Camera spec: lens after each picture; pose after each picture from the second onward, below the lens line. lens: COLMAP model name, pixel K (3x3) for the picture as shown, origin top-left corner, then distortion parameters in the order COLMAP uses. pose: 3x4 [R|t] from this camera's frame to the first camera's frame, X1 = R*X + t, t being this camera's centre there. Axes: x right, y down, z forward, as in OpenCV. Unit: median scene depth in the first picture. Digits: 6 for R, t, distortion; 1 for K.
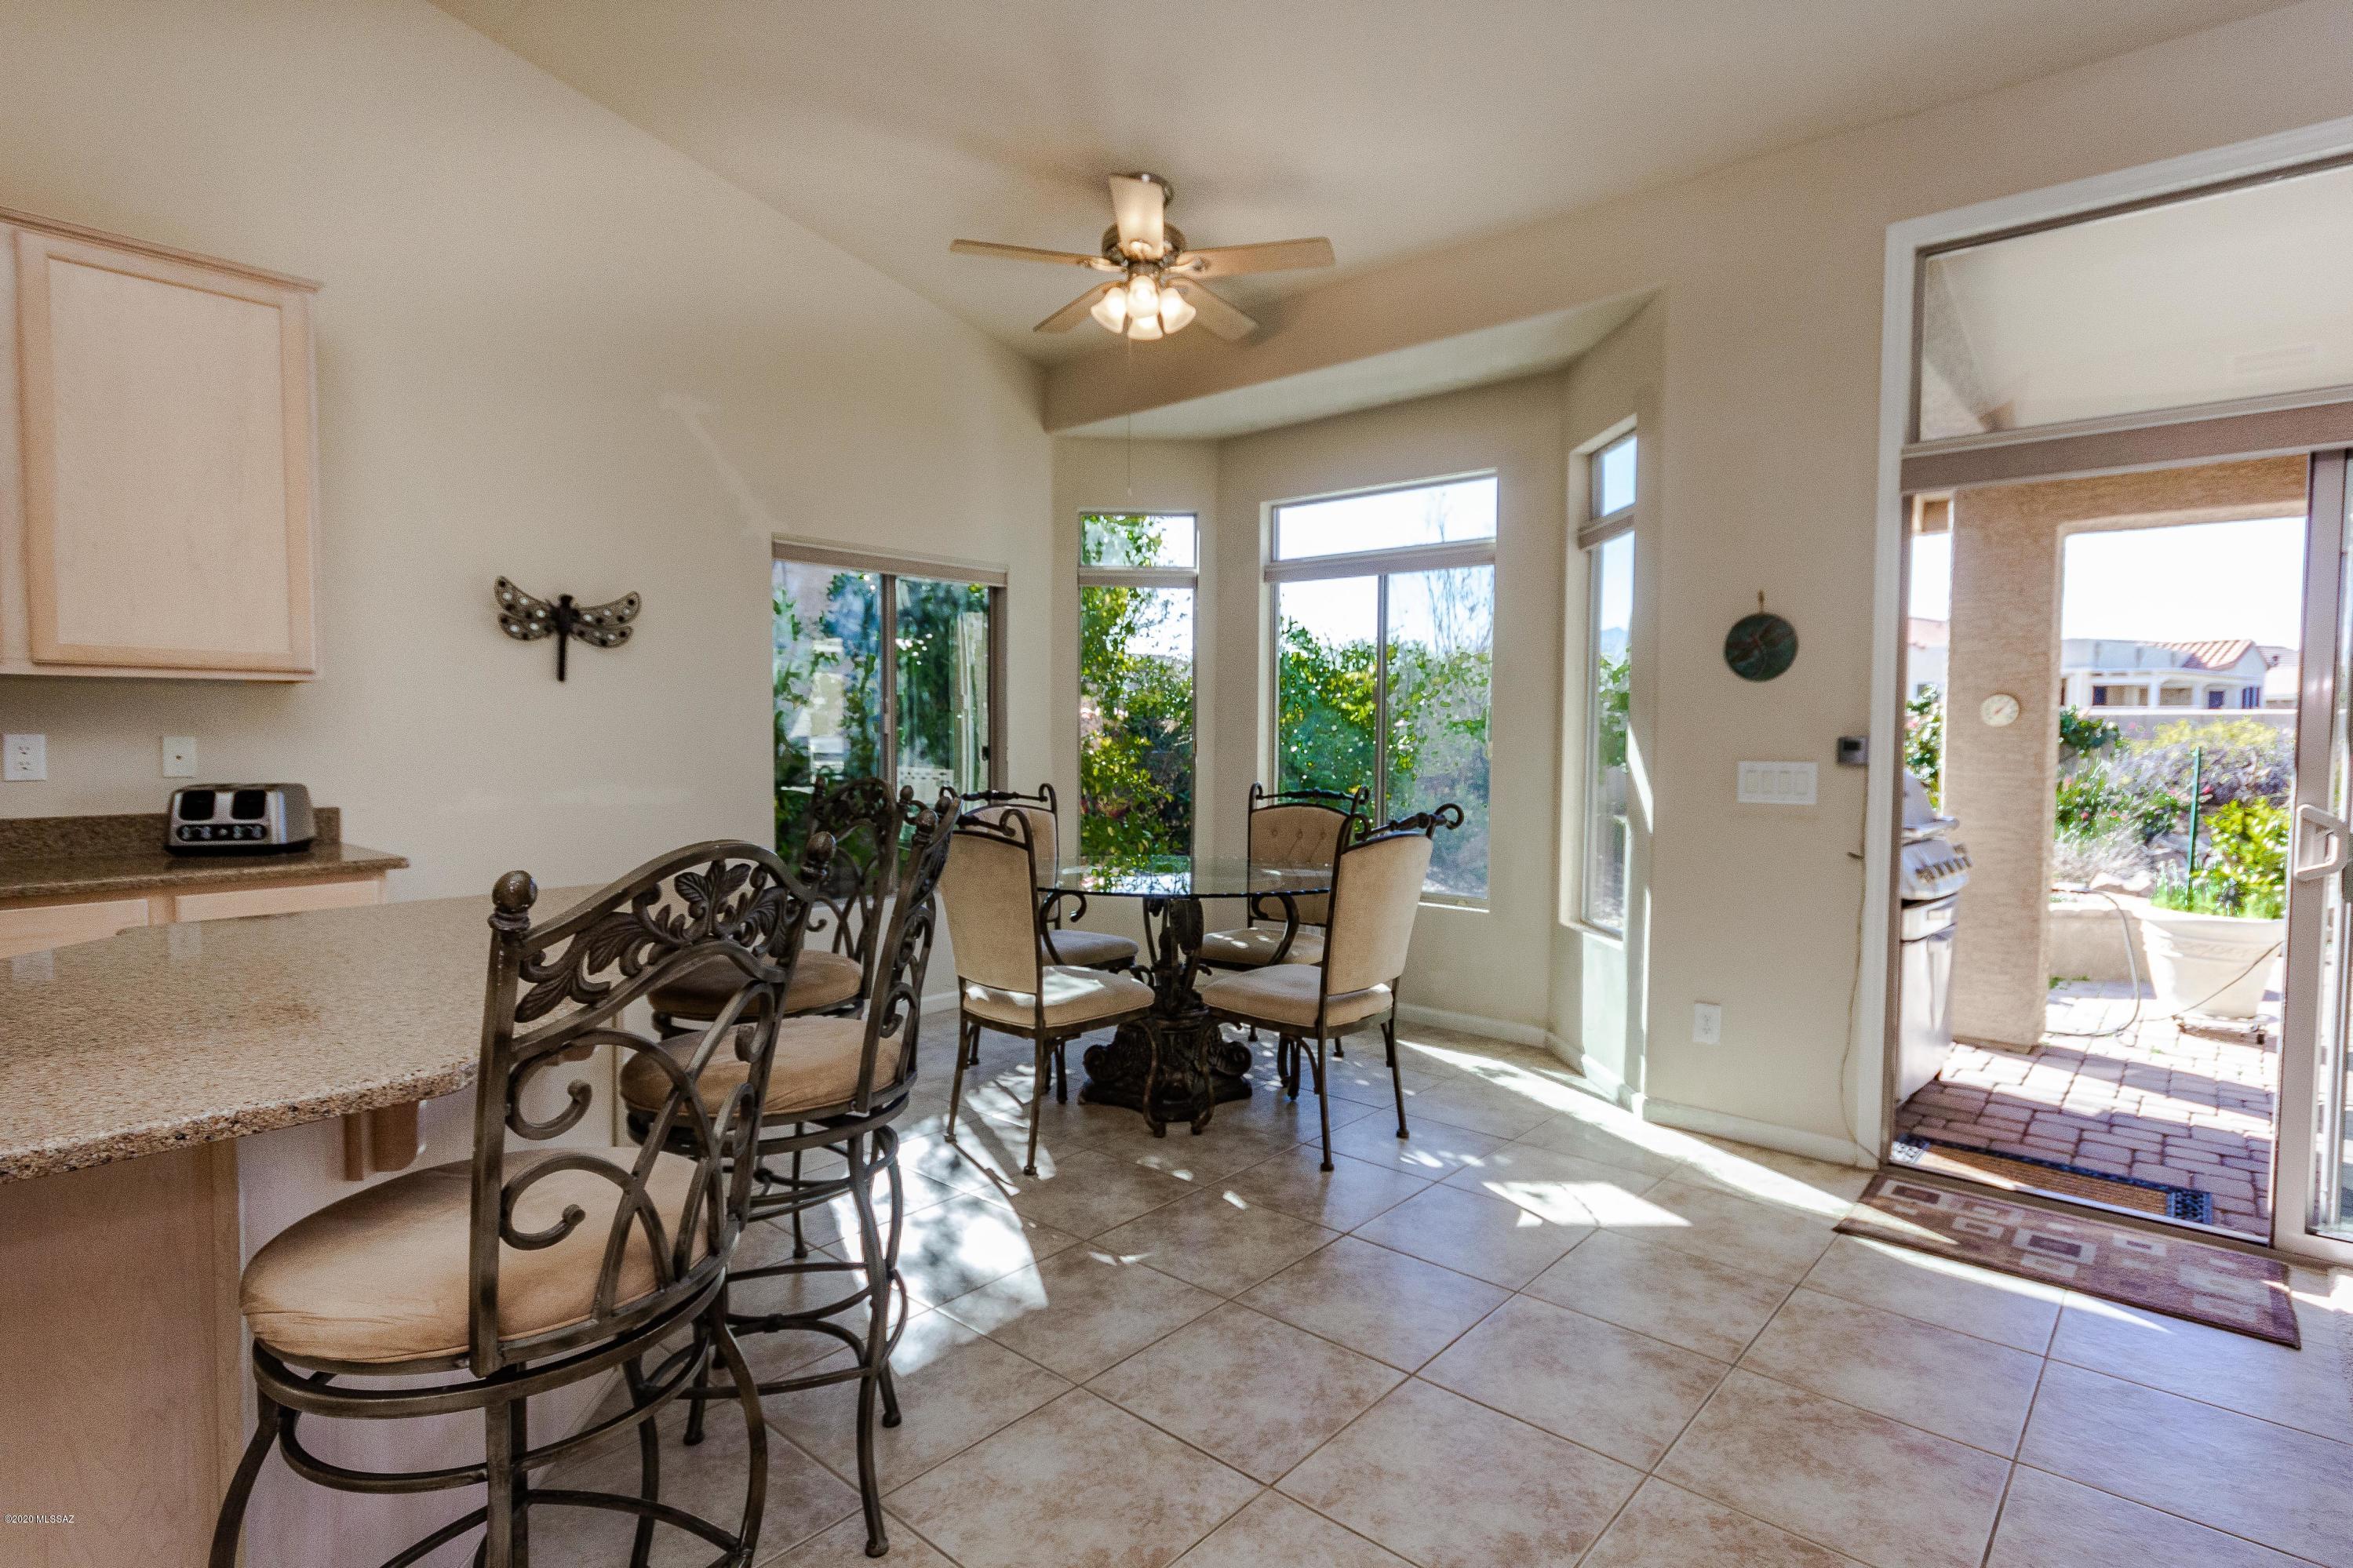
lens RADIAL K [[1179.6, 0, 1181.5], [0, 1179.6, 782.7], [0, 0, 1]] dist [0.000734, -0.000082]
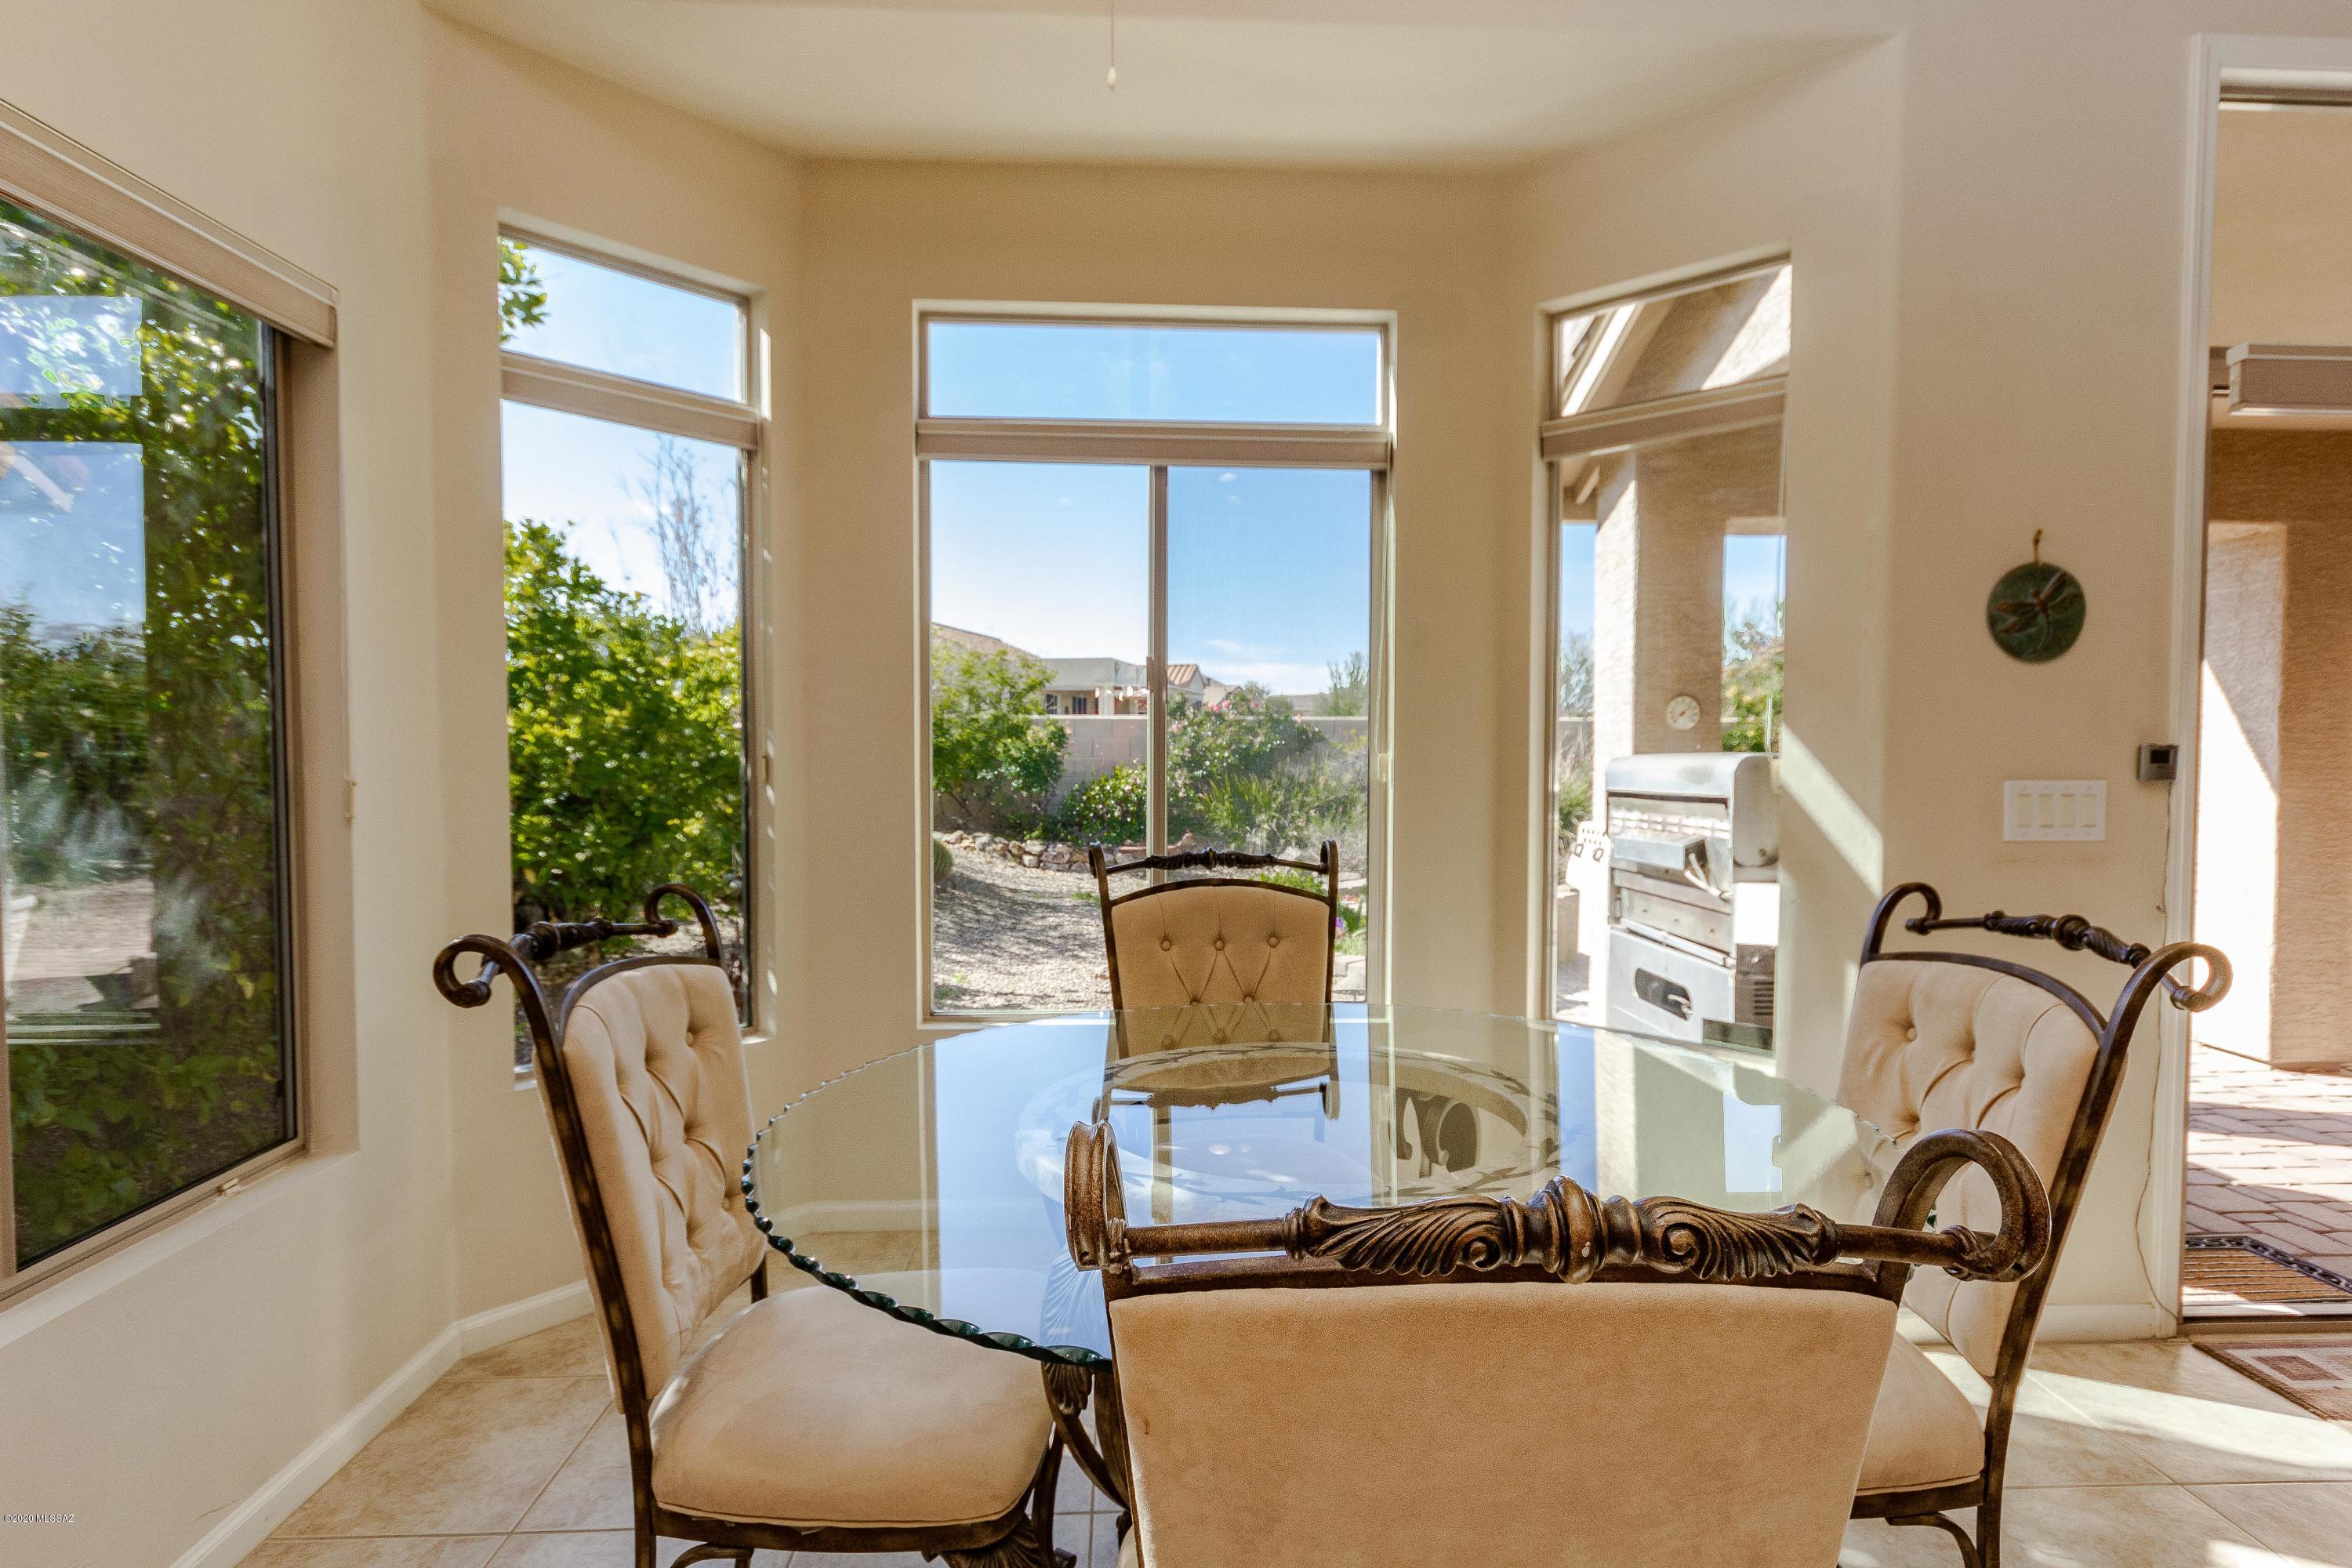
lens RADIAL K [[1179.2, 0, 1181.0], [0, 1179.2, 782.7], [0, 0, 1]] dist [0.000734, -0.000082]
pose [[0.716422, -0.028538, 0.697084, -0.304670], [0.030868, 0.999481, 0.009194, -0.034175], [-0.696984, 0.014931, 0.716931, 0.768316]]
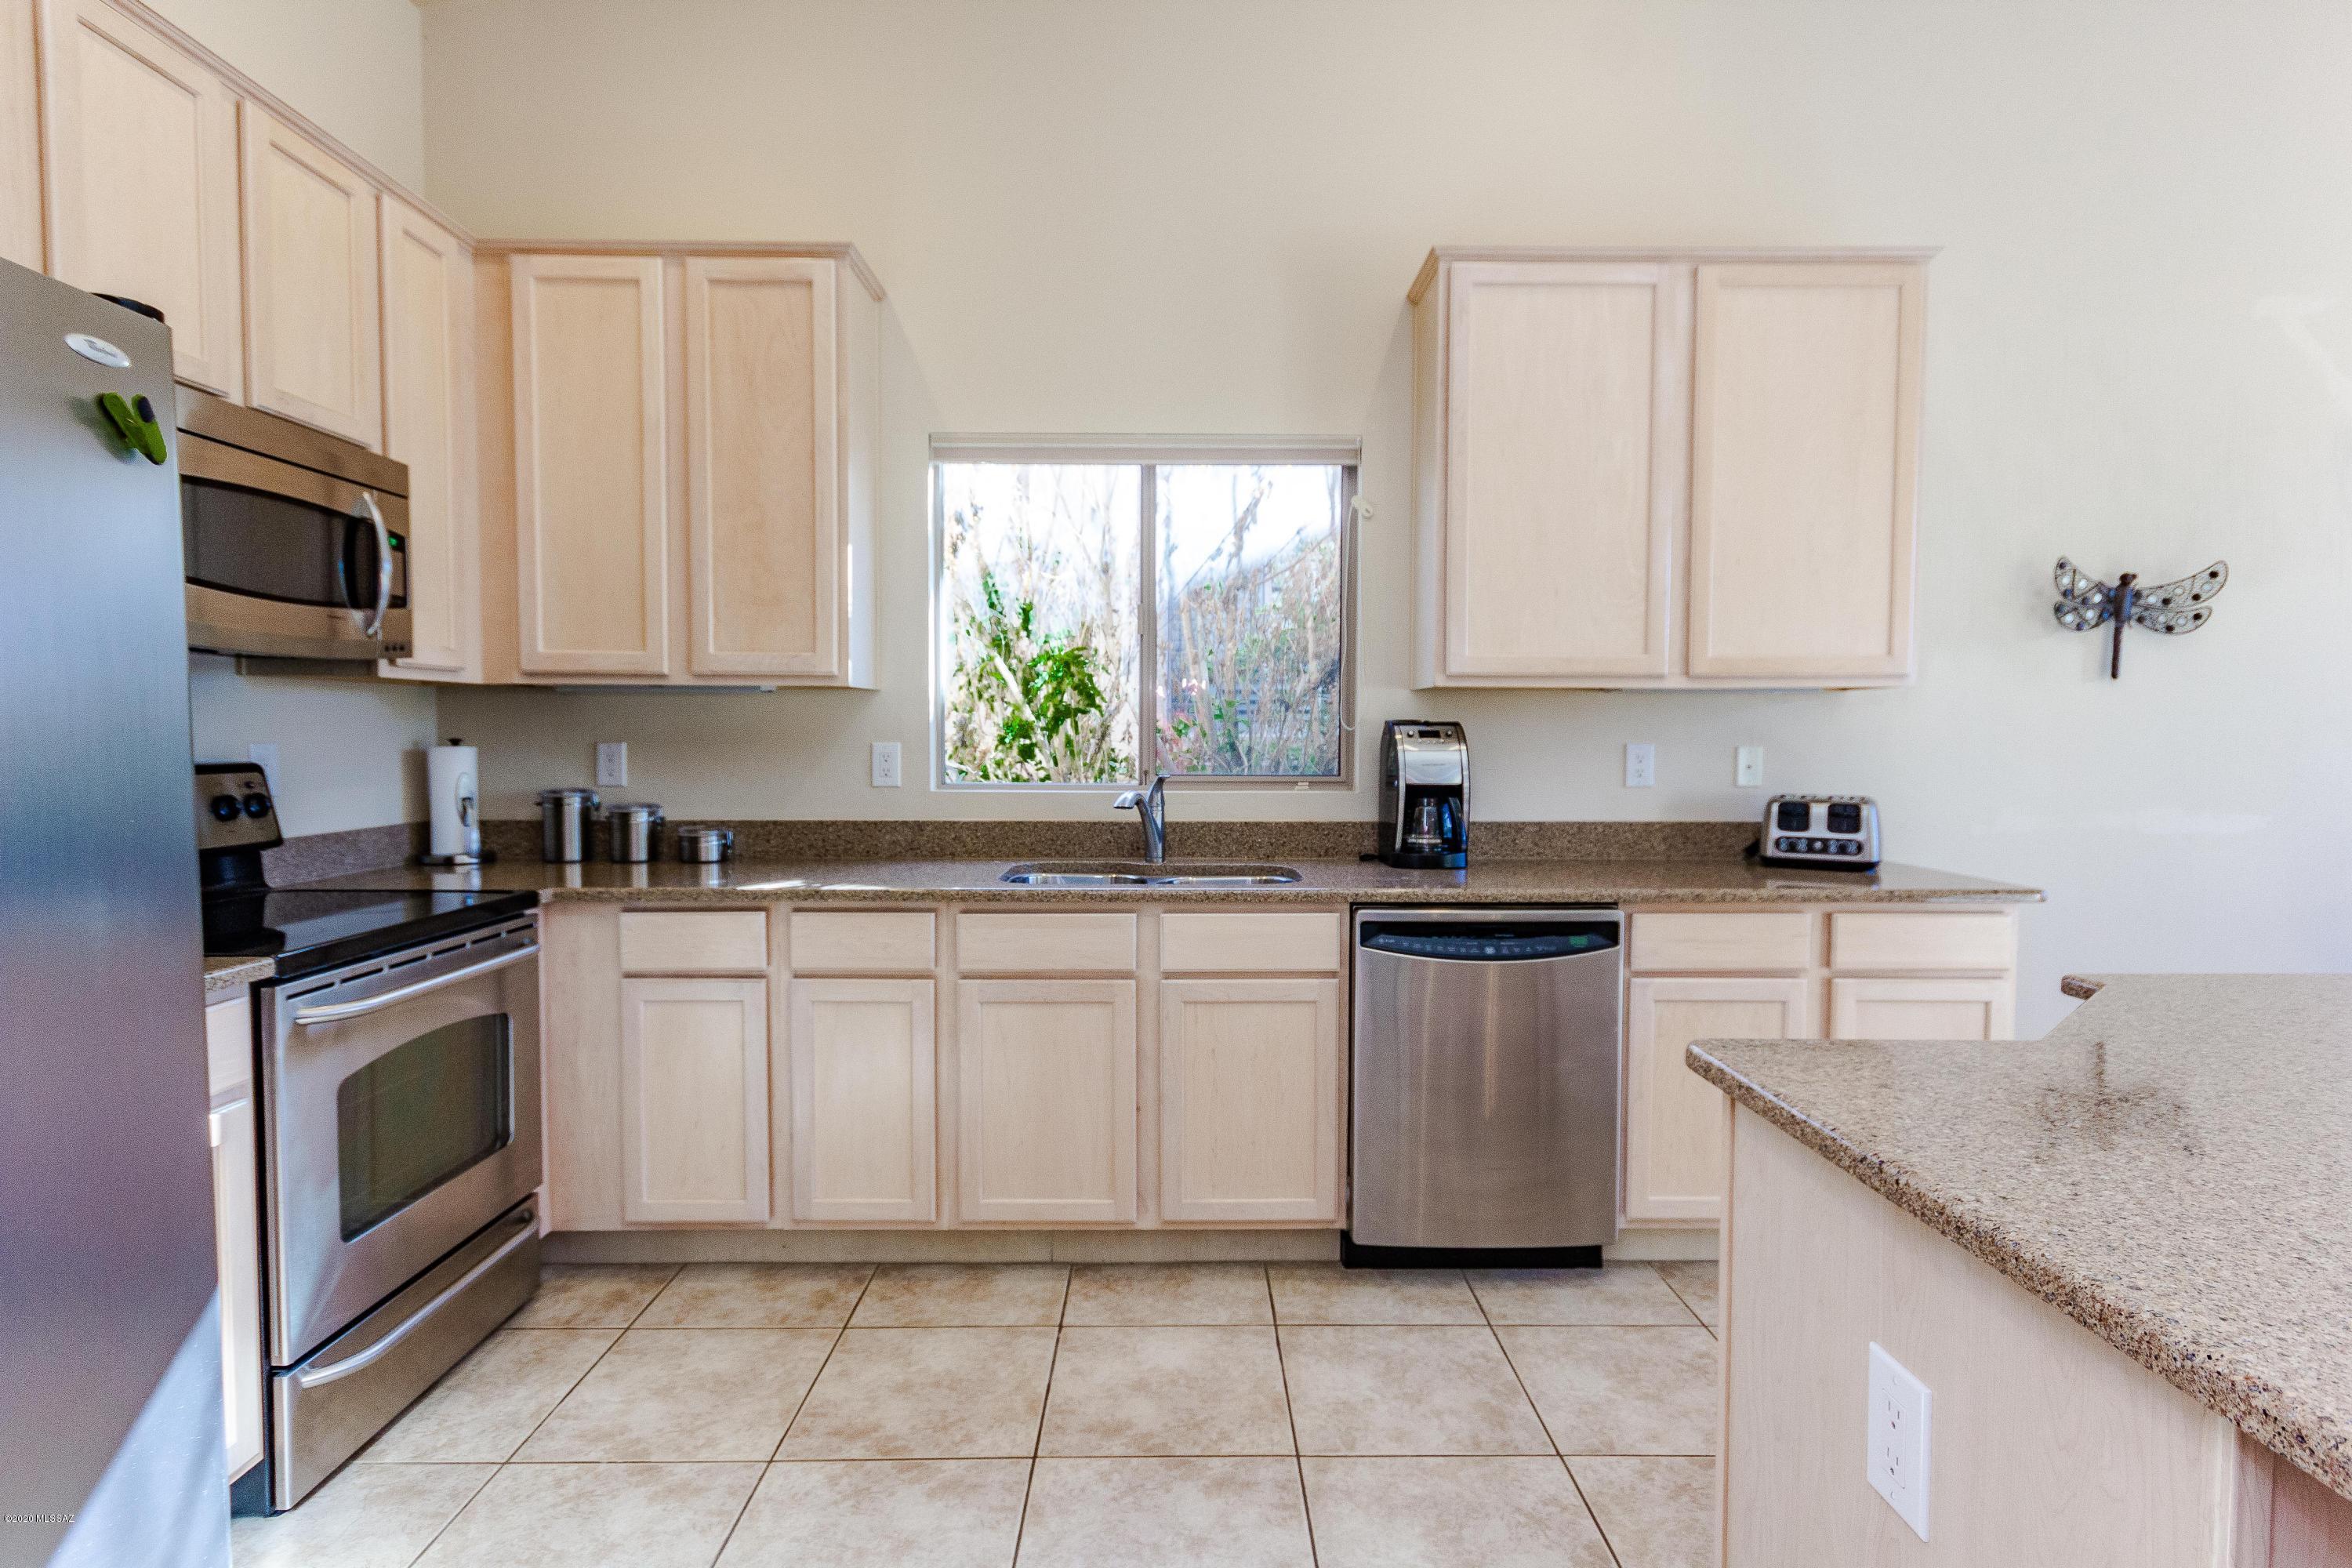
lens RADIAL K [[1179.2, 0, 1181.0], [0, 1179.2, 782.7], [0, 0, 1]] dist [0.000734, -0.000082]
pose [[0.661046, 0.027512, -0.749841, -0.343147], [-0.028971, 0.999518, 0.011133, -0.004357], [0.749786, 0.014364, 0.661524, -0.028253]]
